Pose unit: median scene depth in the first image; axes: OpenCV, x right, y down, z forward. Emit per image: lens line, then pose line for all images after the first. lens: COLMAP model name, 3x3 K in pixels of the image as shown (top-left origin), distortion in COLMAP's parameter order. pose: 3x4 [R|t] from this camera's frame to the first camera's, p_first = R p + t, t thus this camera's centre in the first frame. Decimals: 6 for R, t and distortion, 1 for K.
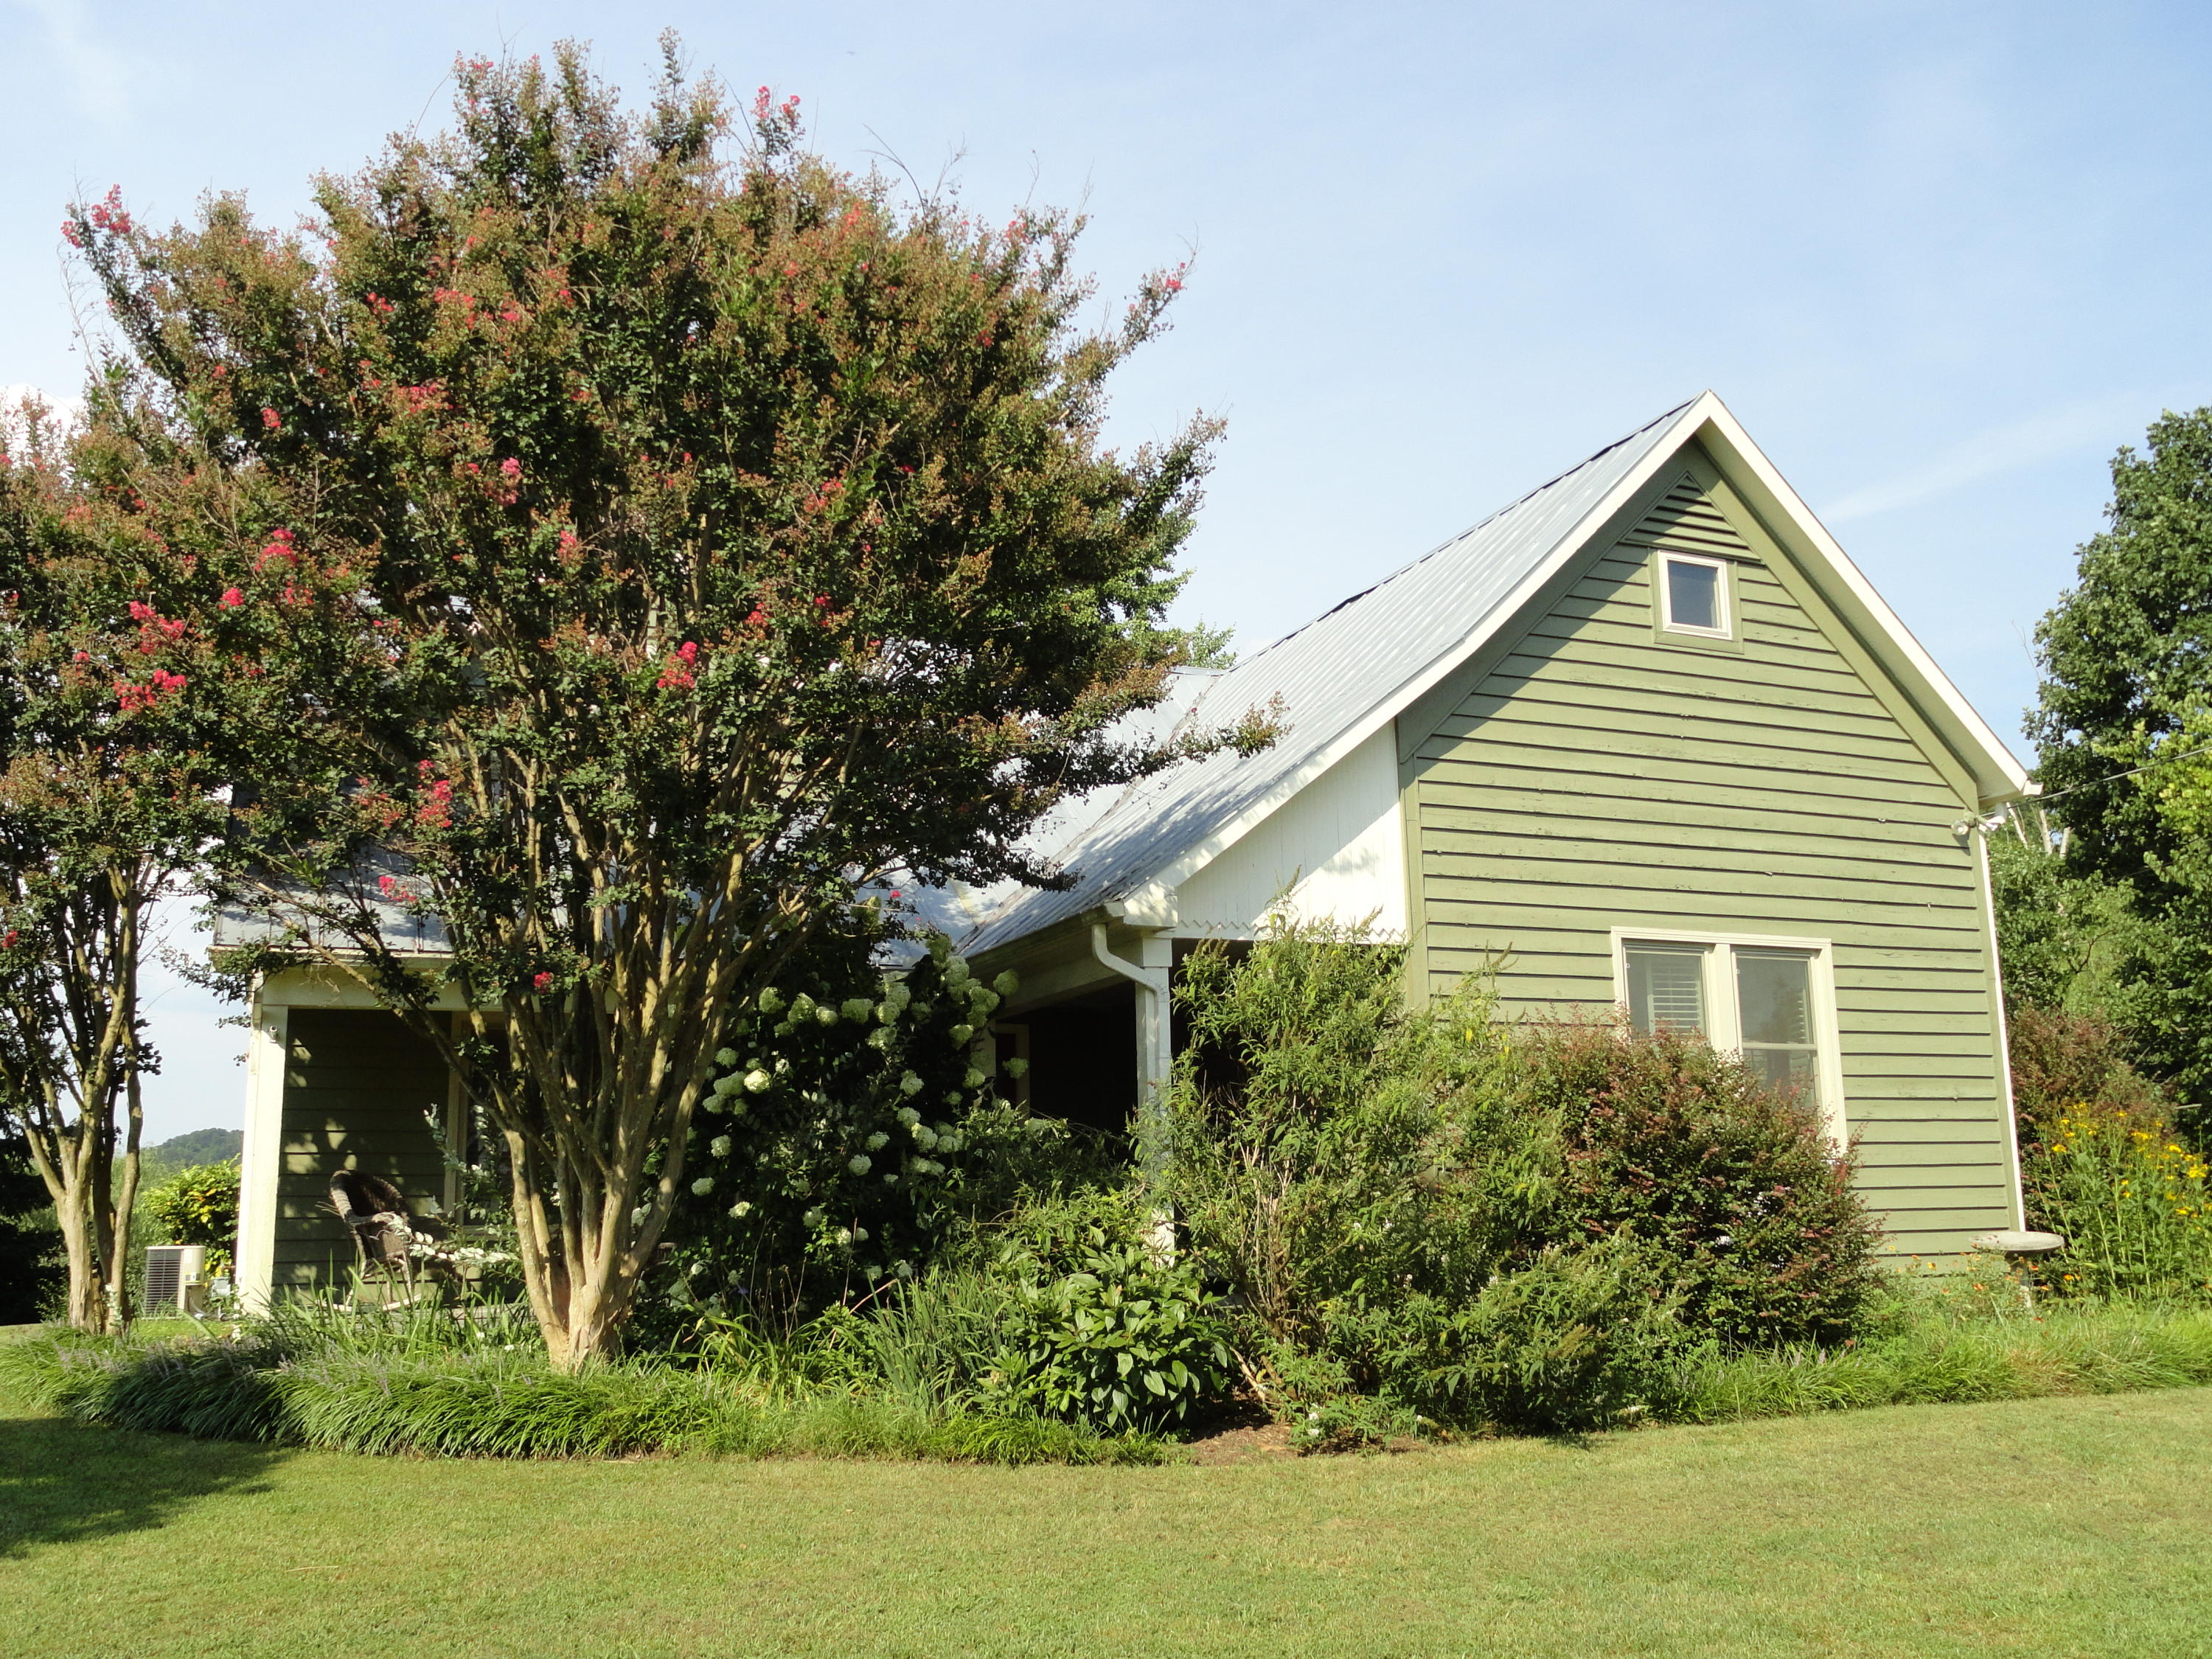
lens RADIAL K [[2019.6, 0, 1105.9], [0, 2019.6, 826.0], [0, 0, 1]] dist [-0.002769, 0.000000]
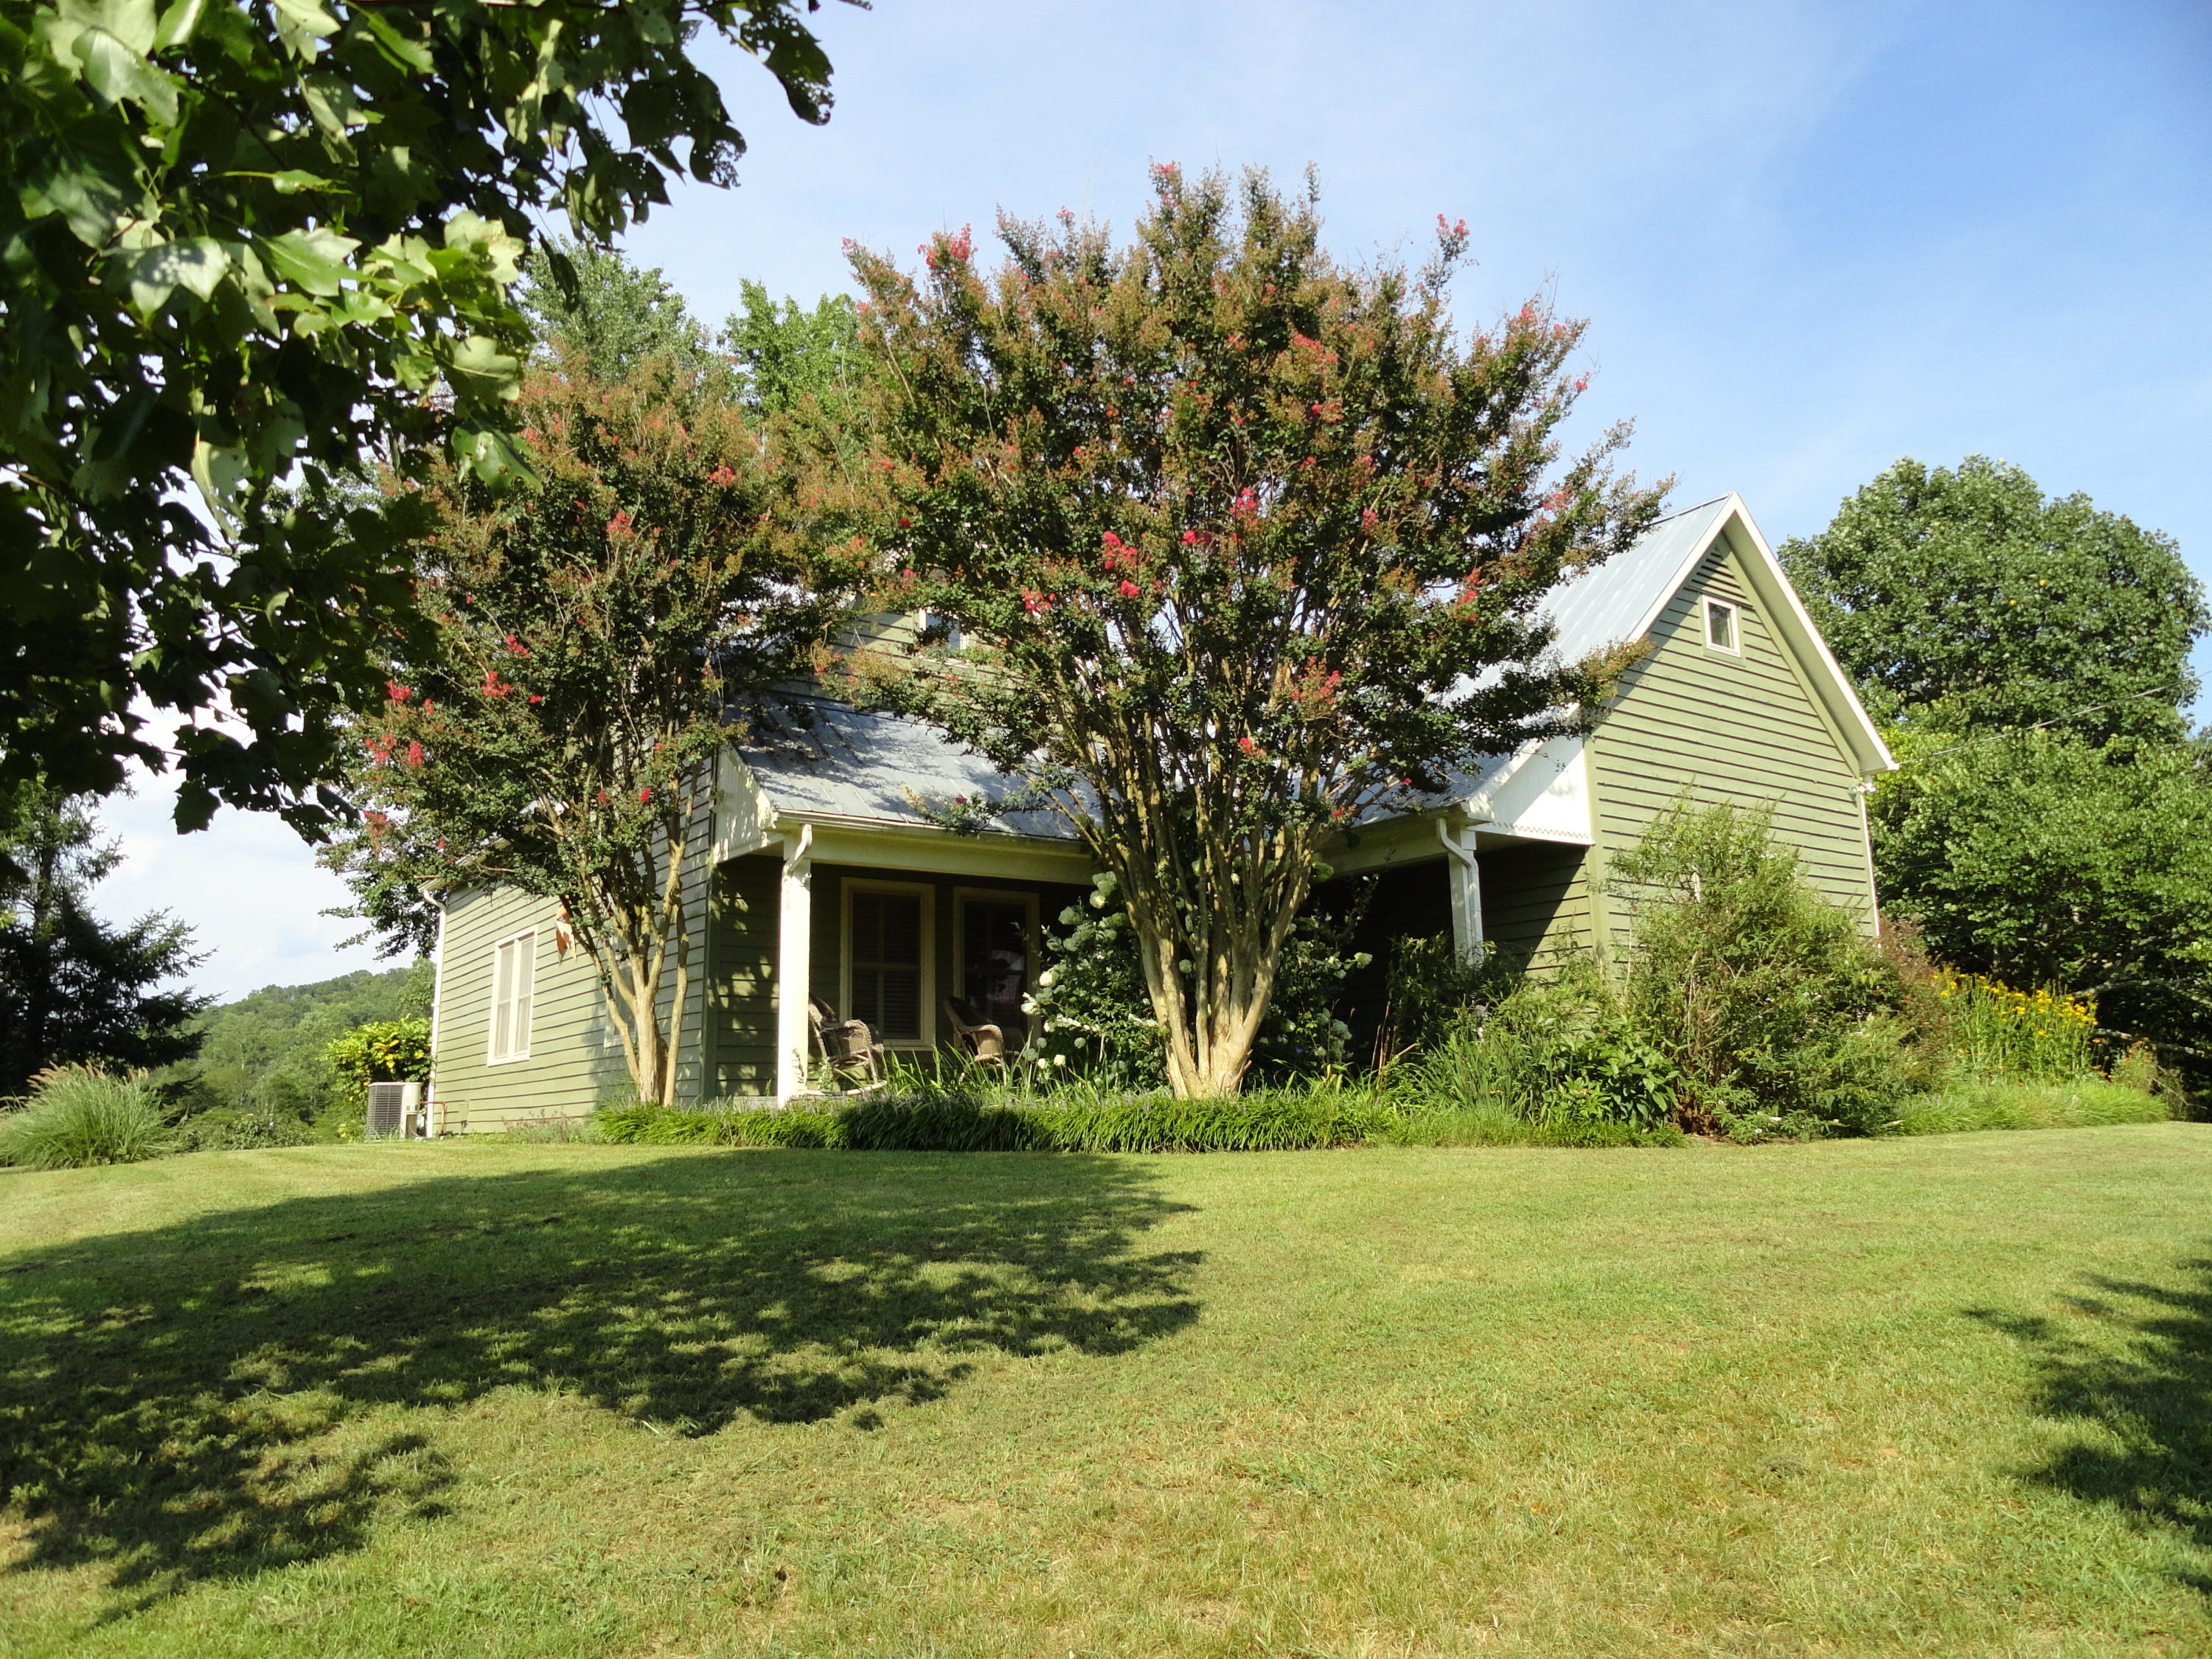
lens RADIAL K [[1516.8, 0, 1107.4], [0, 1516.8, 833.2], [0, 0, 1]] dist [-0.009598, 0.016693]
pose [[0.976109, 0.037401, 0.214037, -0.437541], [-0.039287, 0.999218, 0.004562, 0.059529], [-0.213699, -0.012862, 0.976815, -0.014945]]
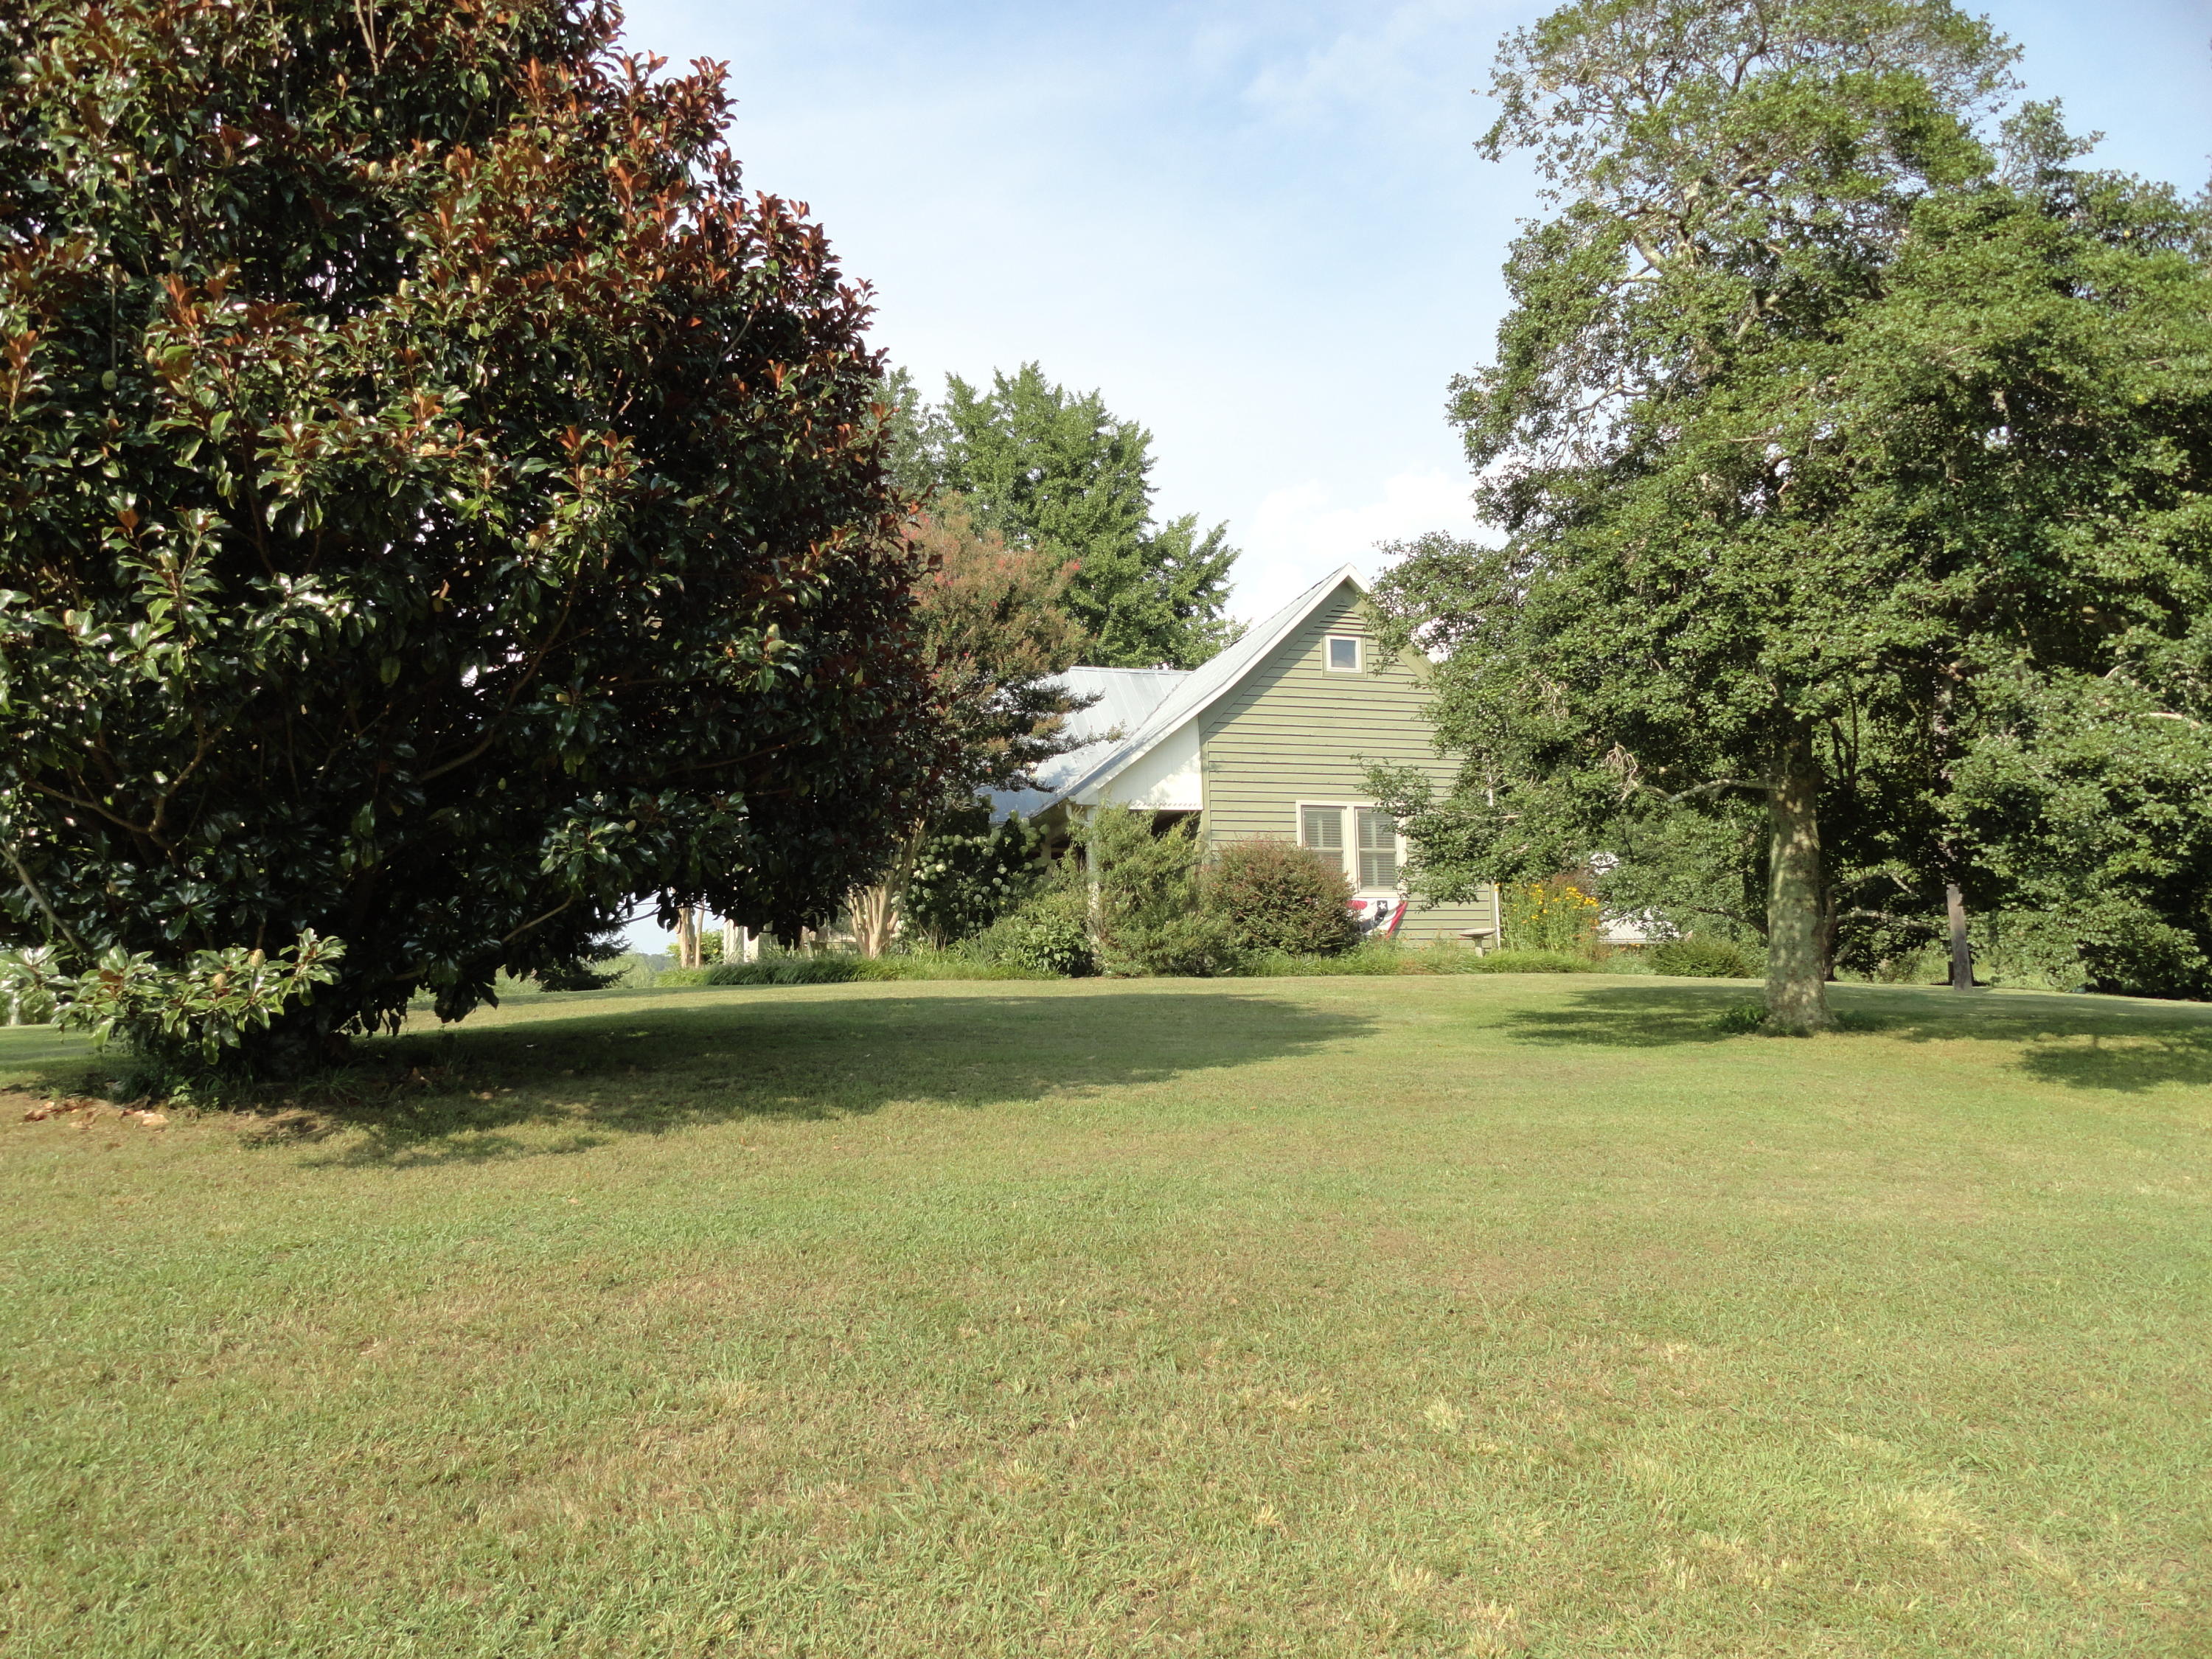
lens RADIAL K [[1516.8, 0, 1105.0], [0, 1516.8, 833.5], [0, 0, 1]] dist [-0.009598, 0.016693]
pose [[0.993177, -0.019344, -0.115005, 0.239963], [0.027795, 0.996993, 0.072335, -0.047907], [0.113260, -0.075038, 0.990728, -0.822990]]
